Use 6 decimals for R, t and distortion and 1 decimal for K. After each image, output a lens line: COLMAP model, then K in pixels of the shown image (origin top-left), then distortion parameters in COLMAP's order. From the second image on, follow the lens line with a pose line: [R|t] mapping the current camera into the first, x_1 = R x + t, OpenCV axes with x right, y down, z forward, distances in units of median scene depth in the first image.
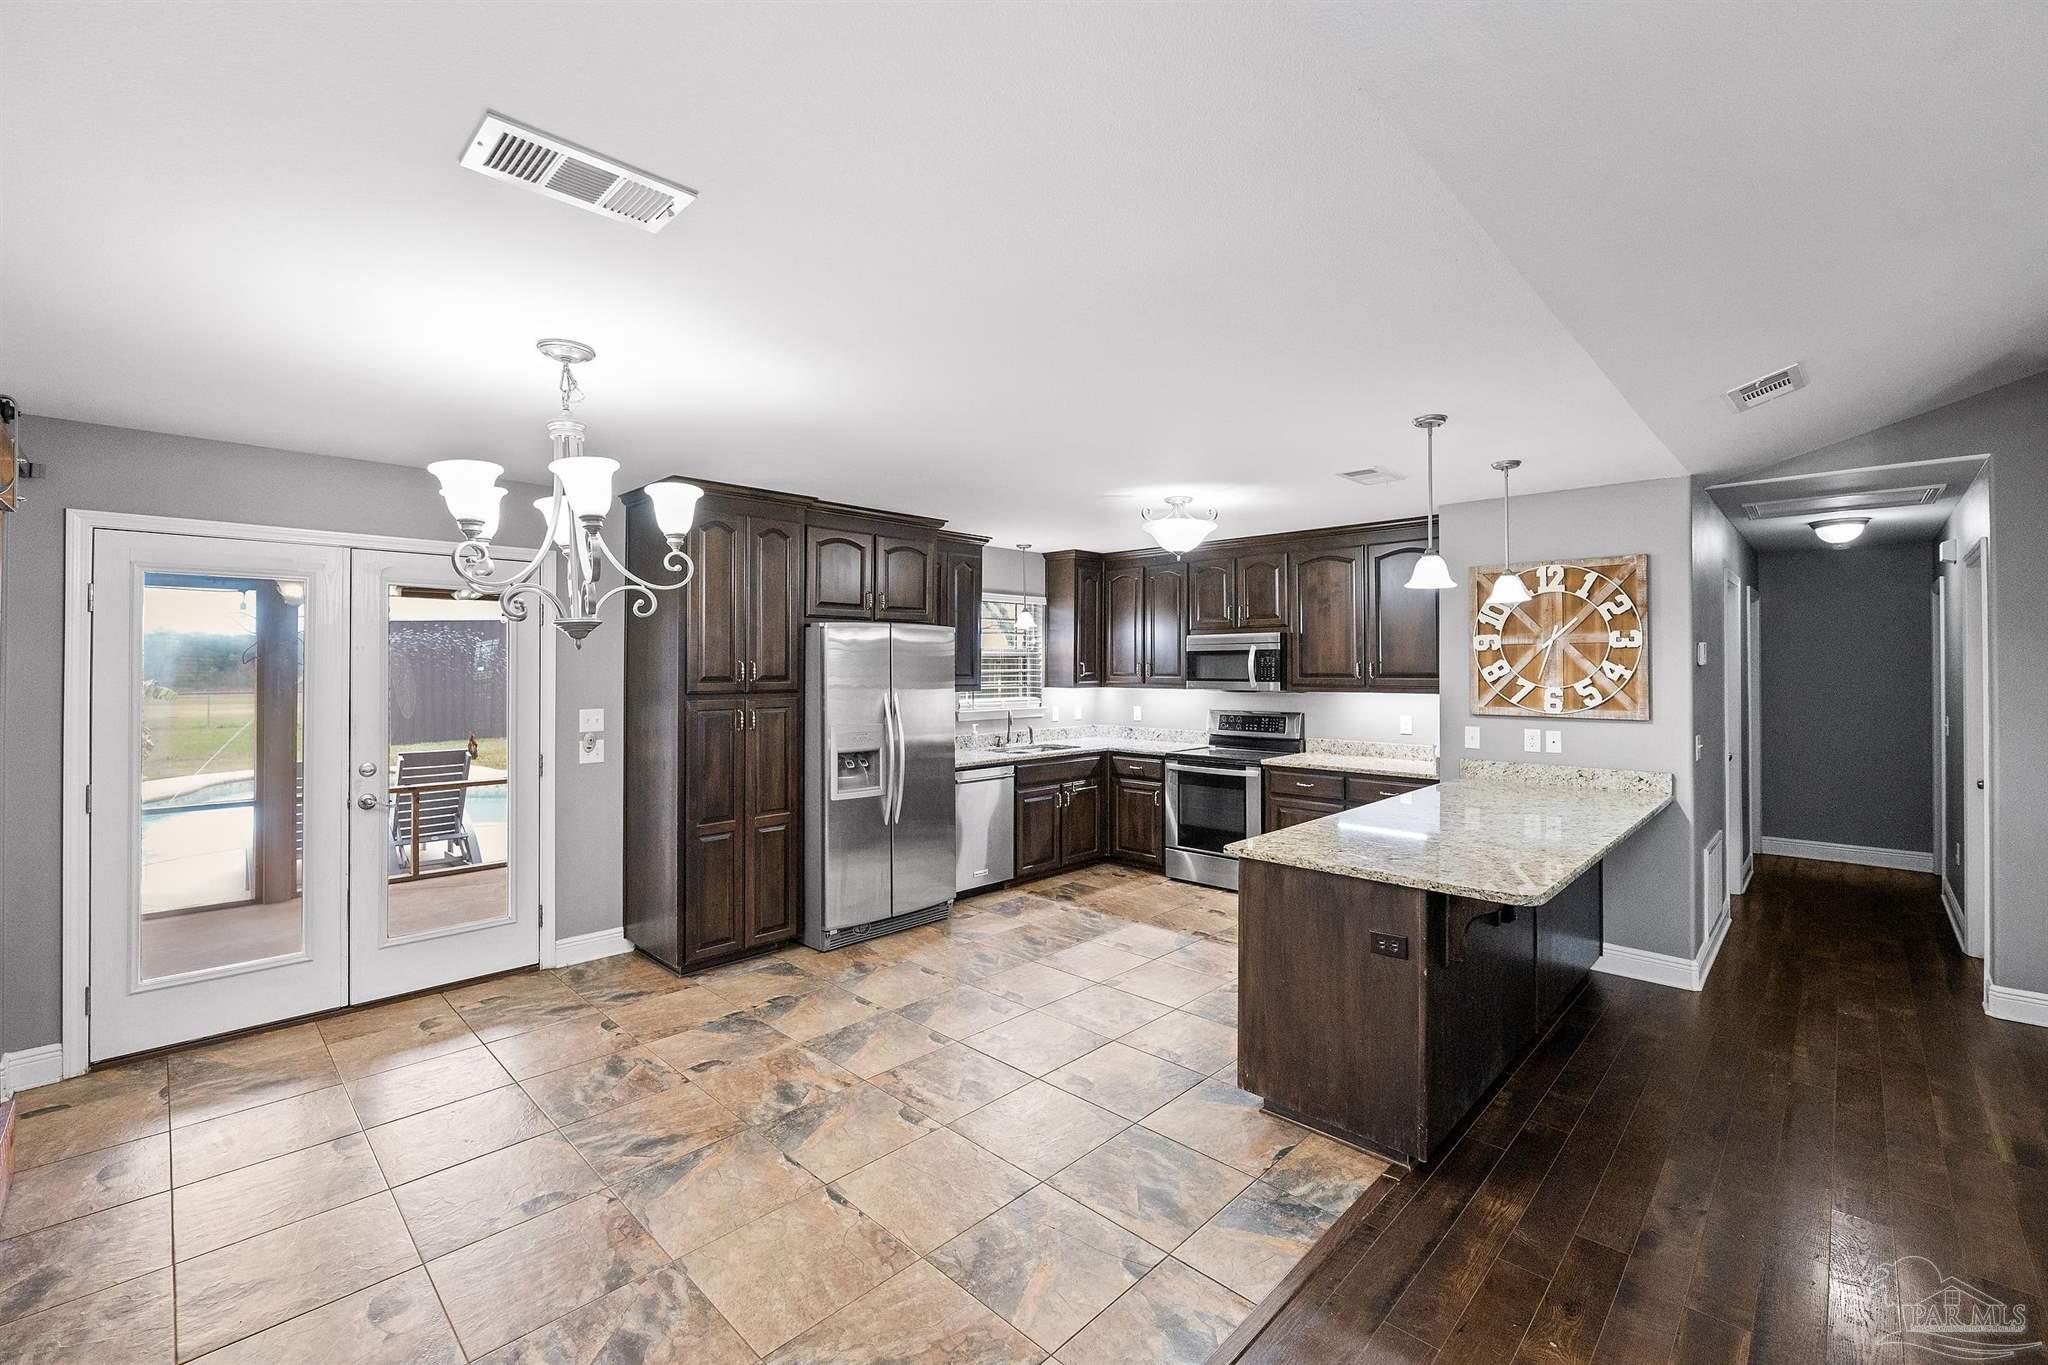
lens RADIAL K [[845.4, 0, 1034.5], [0, 845.4, 655.1], [0, 0, 1]] dist [-0.010091, 0.000002]
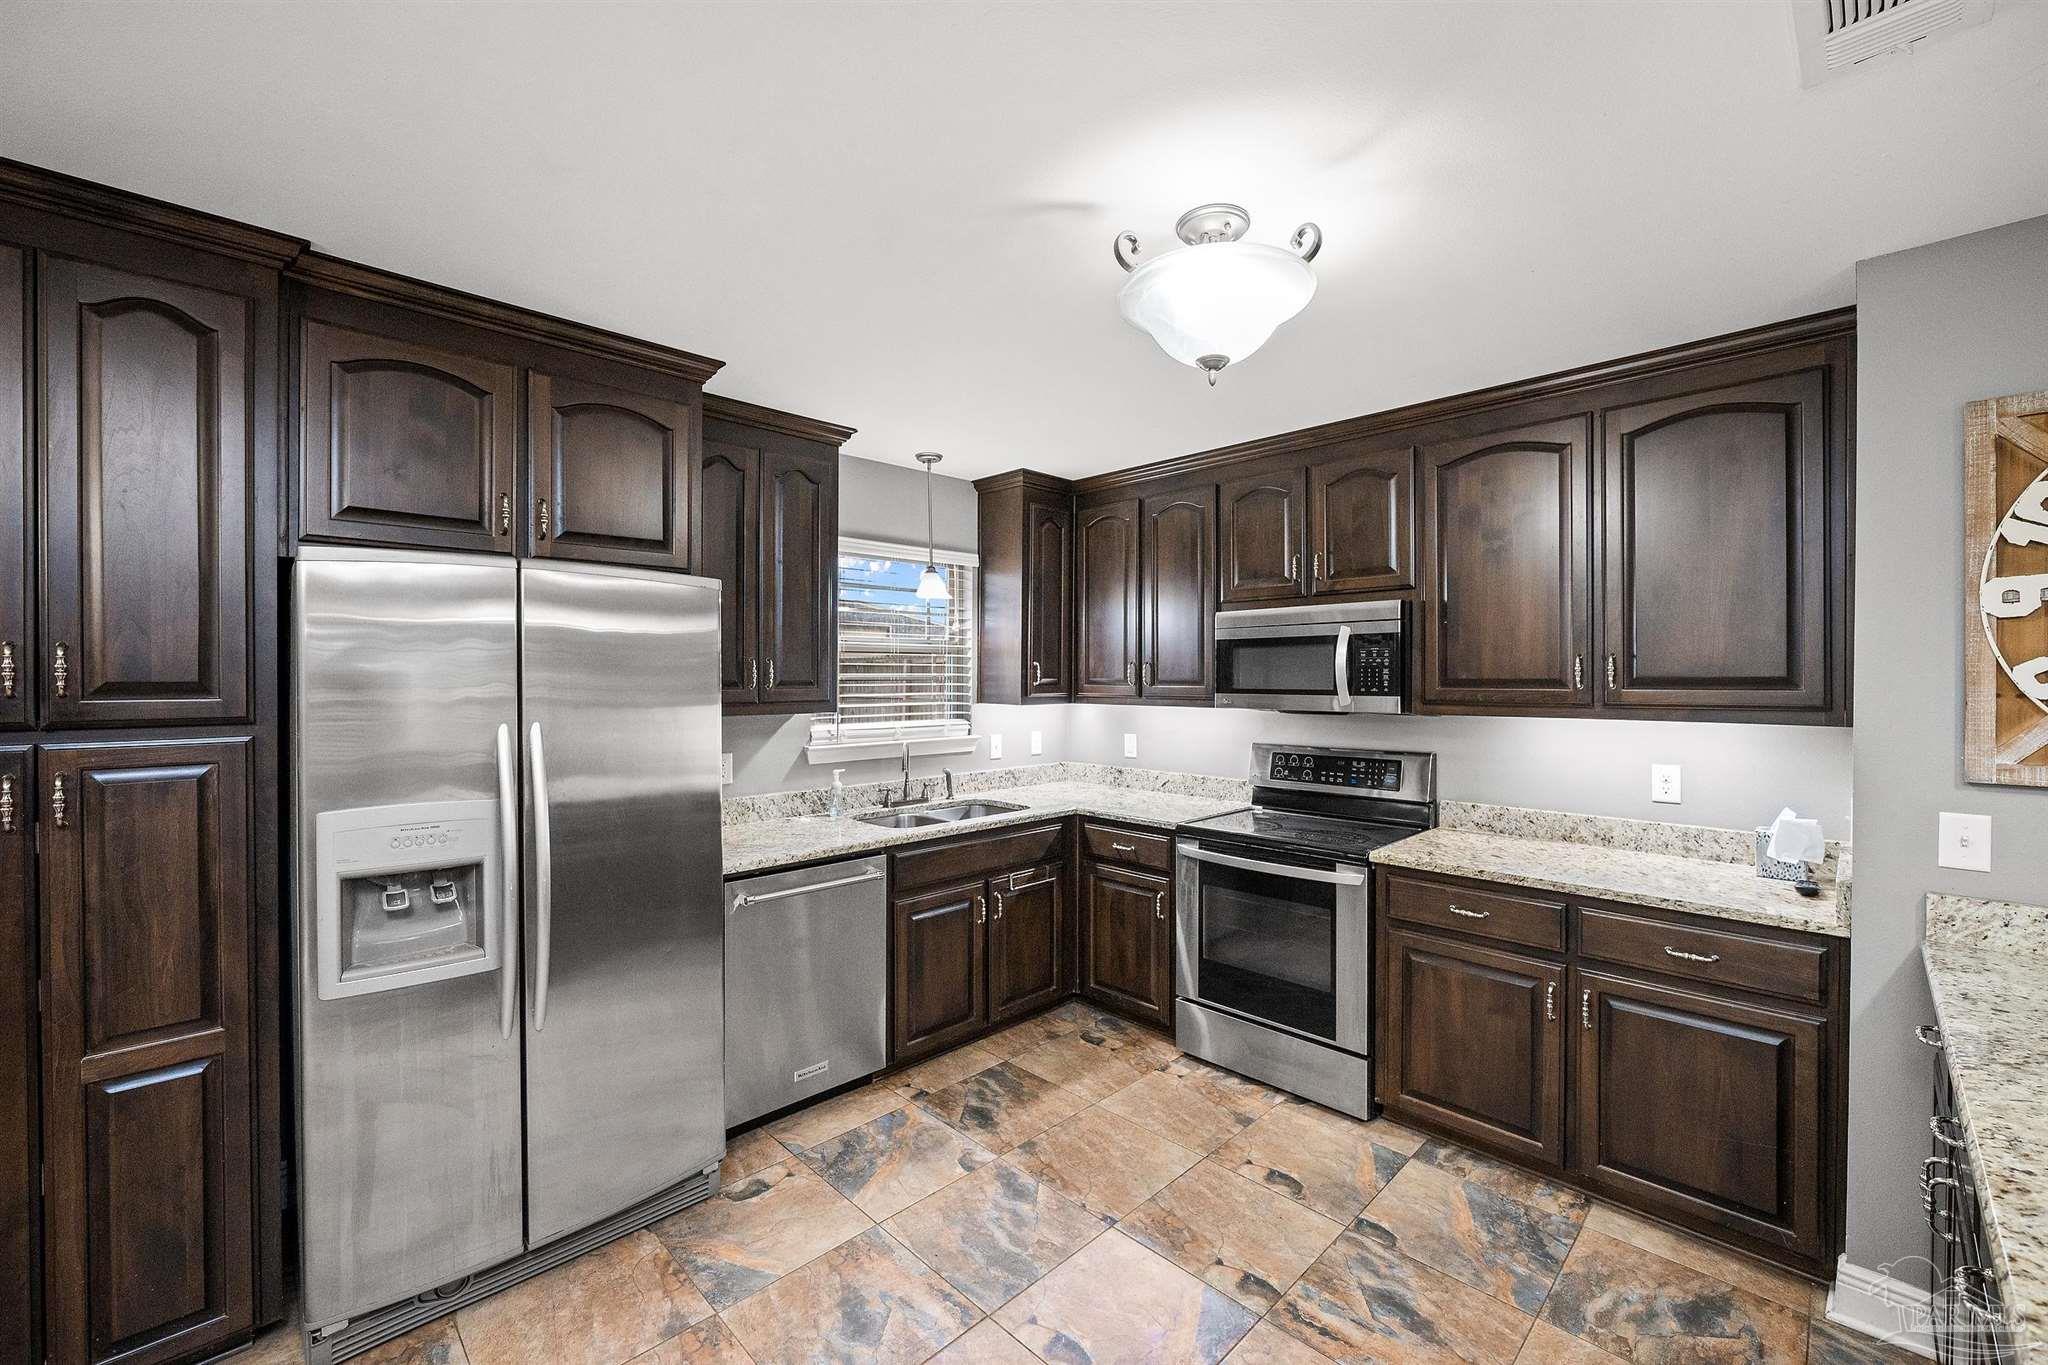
lens RADIAL K [[845.4, 0, 1027.0], [0, 845.4, 684.5], [0, 0, 1]] dist [-0.010091, 0.000002]
pose [[0.999837, 0.000883, -0.018045, 0.069890], [-0.000471, 0.999740, 0.022802, 0.012542], [0.018061, -0.022790, 0.999577, 0.464375]]
